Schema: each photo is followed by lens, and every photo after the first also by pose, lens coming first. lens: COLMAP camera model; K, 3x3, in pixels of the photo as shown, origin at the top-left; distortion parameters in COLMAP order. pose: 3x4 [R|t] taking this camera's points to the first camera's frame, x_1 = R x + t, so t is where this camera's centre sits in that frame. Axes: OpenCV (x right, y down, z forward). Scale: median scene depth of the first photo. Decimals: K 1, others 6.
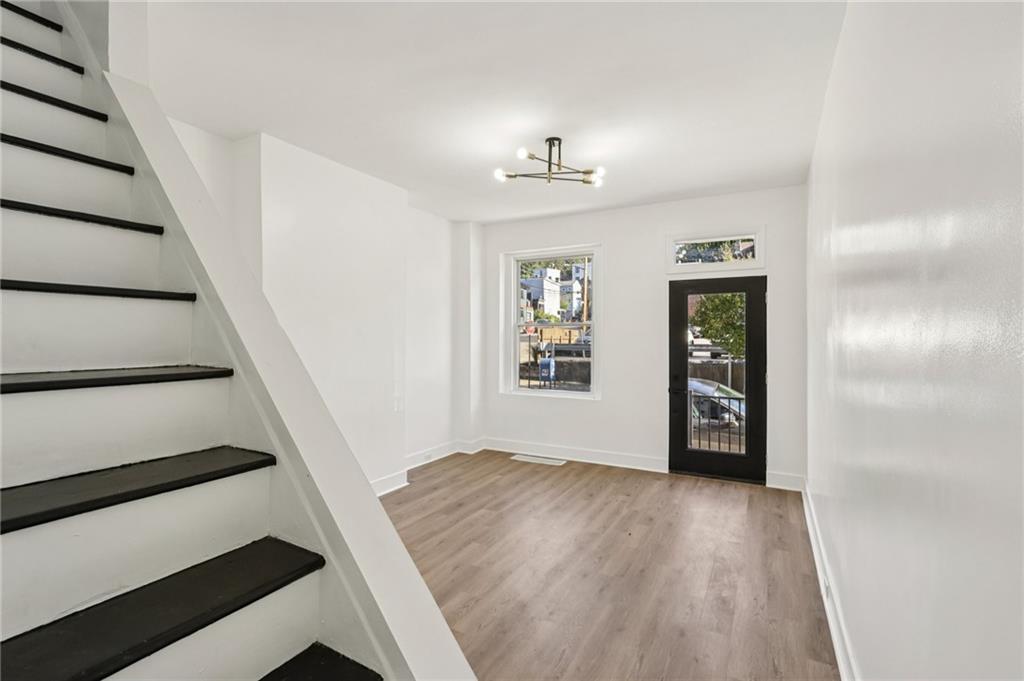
lens RADIAL K [[469.9, 0, 499.2], [0, 469.9, 343.8], [0, 0, 1]] dist [0.000003, -0.000205]
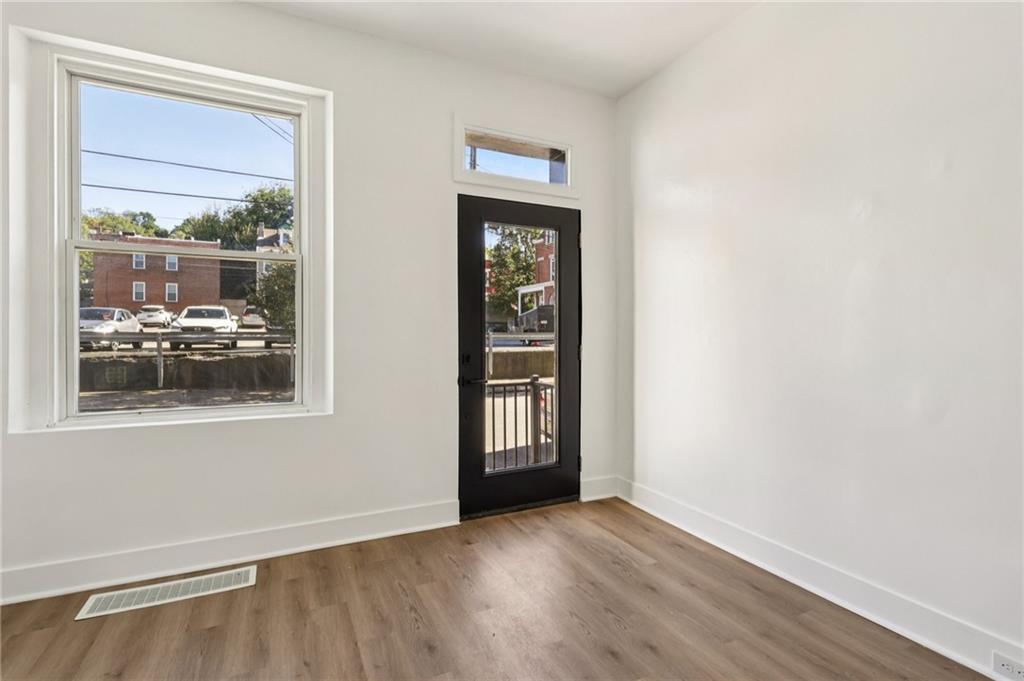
lens RADIAL K [[481.4, 0, 507.1], [0, 481.4, 337.5], [0, 0, 1]] dist [-0.001046, 0.000074]
pose [[0.570106, -0.008589, 0.821526, -0.103946], [0.006228, 0.999962, 0.006132, 0.044634], [-0.821548, 0.001620, 0.570137, 0.657205]]
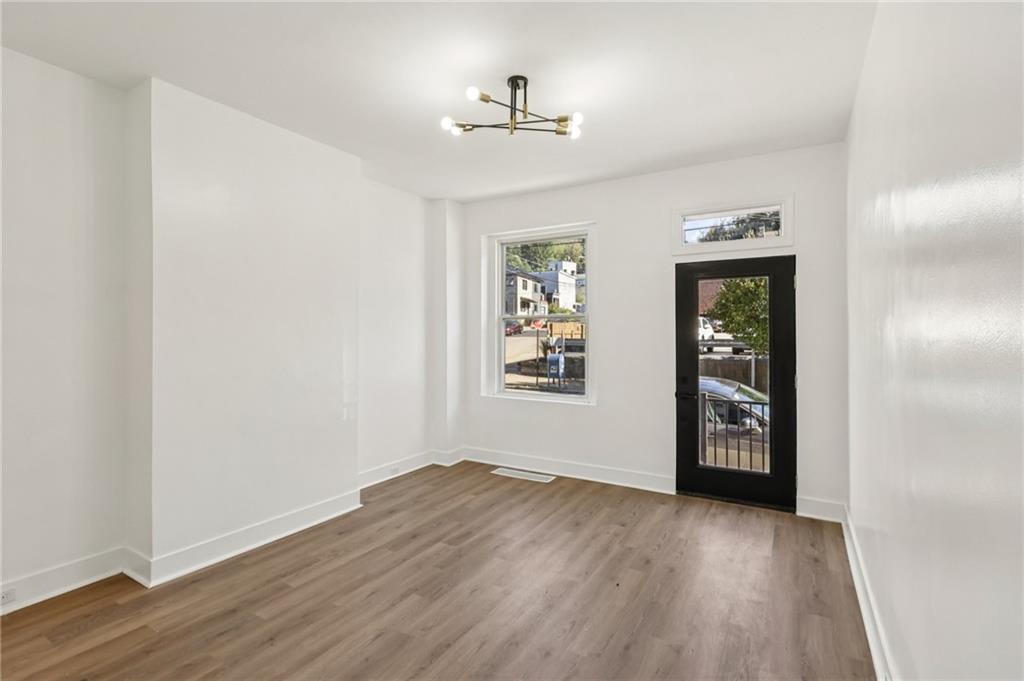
lens RADIAL K [[480.1, 0, 494.3], [0, 480.1, 335.5], [0, 0, 1]] dist [-0.001537, 0.000304]
pose [[0.999213, -0.002022, -0.039622, 0.079436], [0.001752, 0.999975, -0.006848, -0.000811], [0.039635, 0.006773, 0.999191, 0.147167]]
